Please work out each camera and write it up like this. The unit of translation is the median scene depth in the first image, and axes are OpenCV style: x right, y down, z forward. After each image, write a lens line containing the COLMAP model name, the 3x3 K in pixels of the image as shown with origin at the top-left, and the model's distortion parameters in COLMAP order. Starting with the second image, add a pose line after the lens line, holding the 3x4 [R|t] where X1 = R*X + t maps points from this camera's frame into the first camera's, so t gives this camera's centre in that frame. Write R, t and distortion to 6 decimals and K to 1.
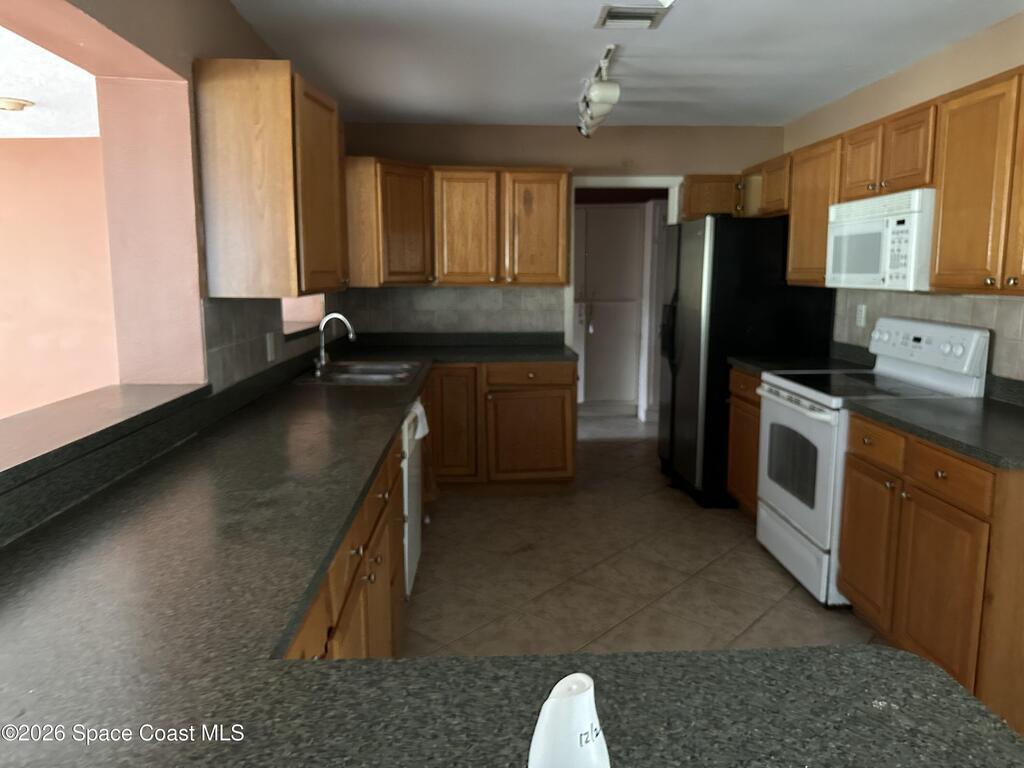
lens RADIAL K [[737.6, 0, 511.0], [0, 737.6, 371.7], [0, 0, 1]] dist [0.085118, -0.114419]
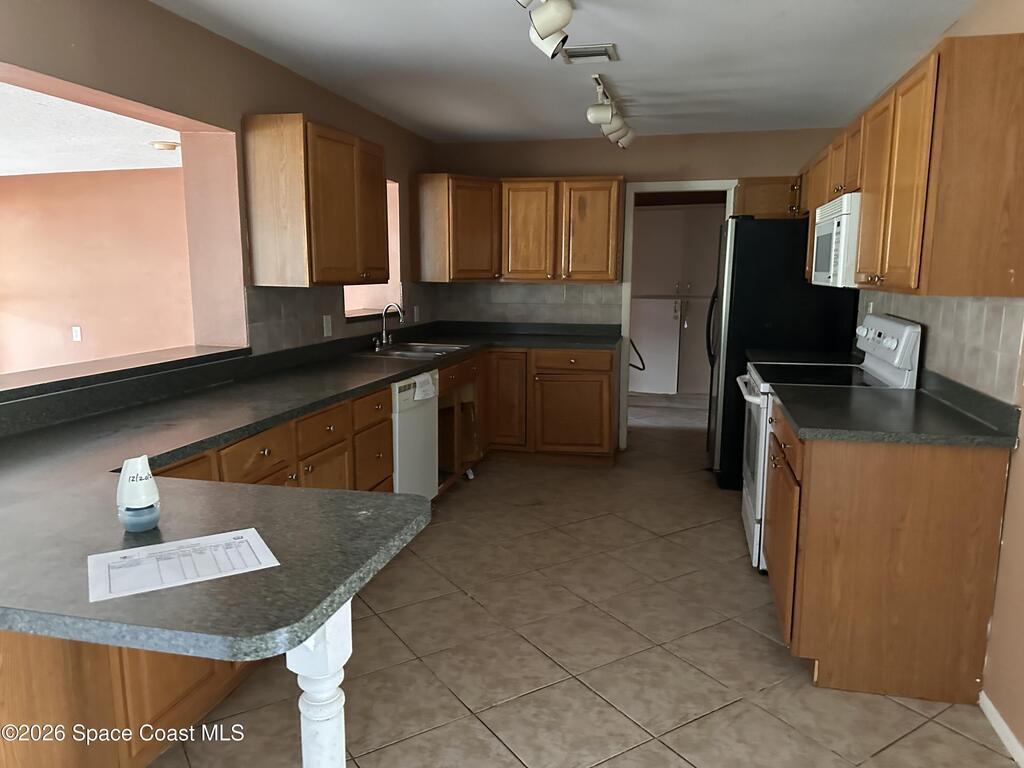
lens RADIAL K [[725.3, 0, 512.0], [0, 725.3, 384.0], [0, 0, 1]] dist [0.122638, -0.201485]
pose [[0.960515, 0.046824, -0.274261, 0.241481], [-0.041391, 0.998816, 0.025567, 0.015465], [0.275133, -0.013205, 0.961315, -0.104704]]
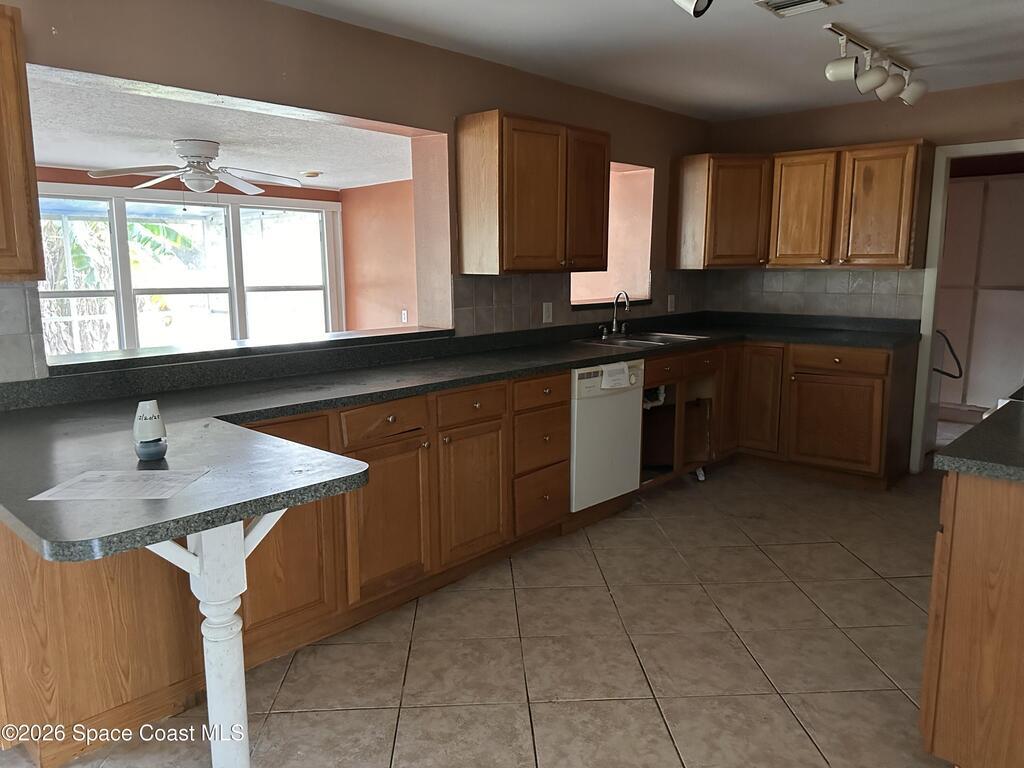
lens RADIAL K [[725.3, 0, 512.0], [0, 725.3, 384.0], [0, 0, 1]] dist [0.122638, -0.201485]
pose [[0.696649, 0.113357, -0.708400, 0.412263], [-0.090653, 0.993432, 0.069819, 0.006909], [0.711661, 0.015579, 0.702350, 0.010730]]
